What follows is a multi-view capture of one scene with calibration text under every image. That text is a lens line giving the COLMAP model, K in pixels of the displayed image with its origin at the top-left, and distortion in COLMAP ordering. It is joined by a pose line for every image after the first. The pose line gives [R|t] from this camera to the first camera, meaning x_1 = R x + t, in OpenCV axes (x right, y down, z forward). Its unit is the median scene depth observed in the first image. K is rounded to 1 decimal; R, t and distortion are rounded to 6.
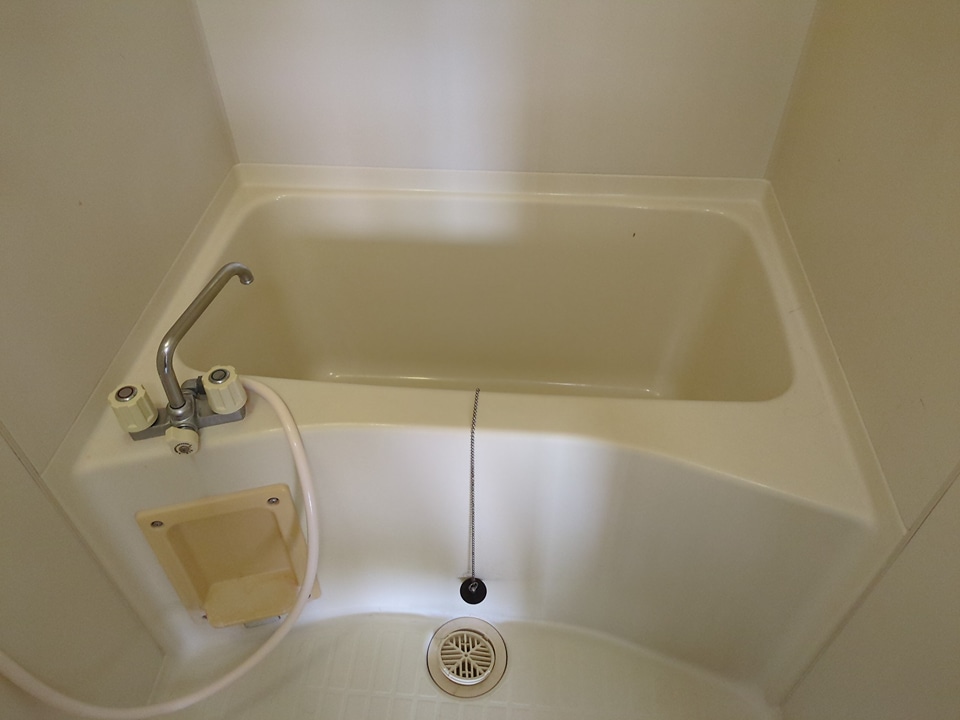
lens RADIAL K [[726.1, 0, 481.3], [0, 726.1, 354.5], [0, 0, 1]] dist [0.028615, -0.014395]
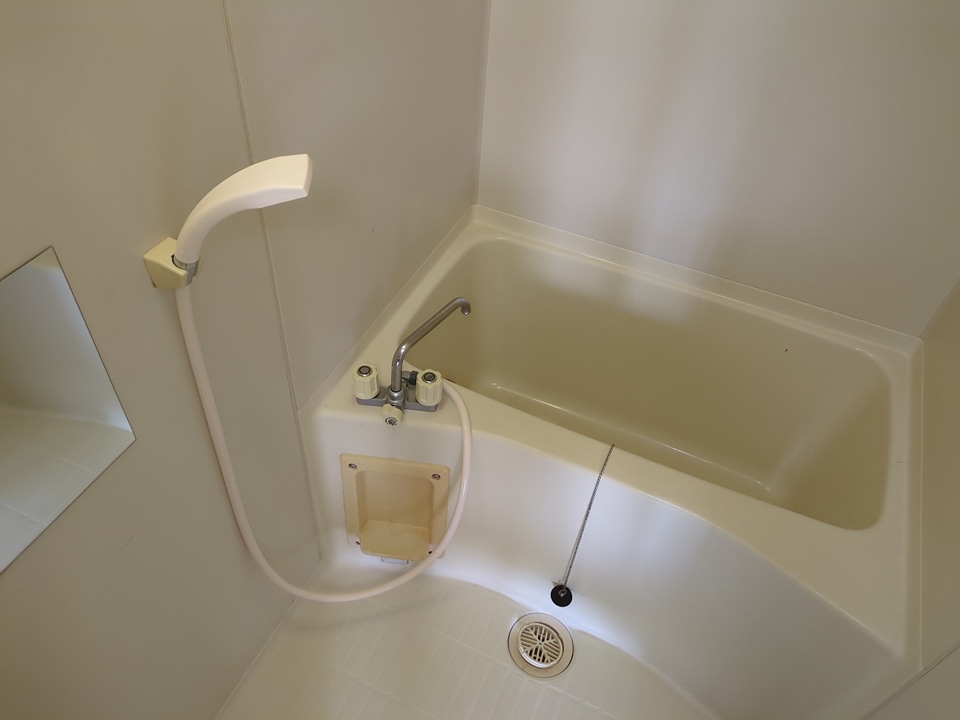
lens RADIAL K [[726.1, 0, 471.6], [0, 726.1, 363.1], [0, 0, 1]] dist [0.028615, -0.014395]
pose [[0.938146, 0.285006, -0.196605, -0.027273], [-0.283575, 0.958274, 0.036008, -0.061976], [0.198664, 0.021971, 0.979821, -0.283416]]
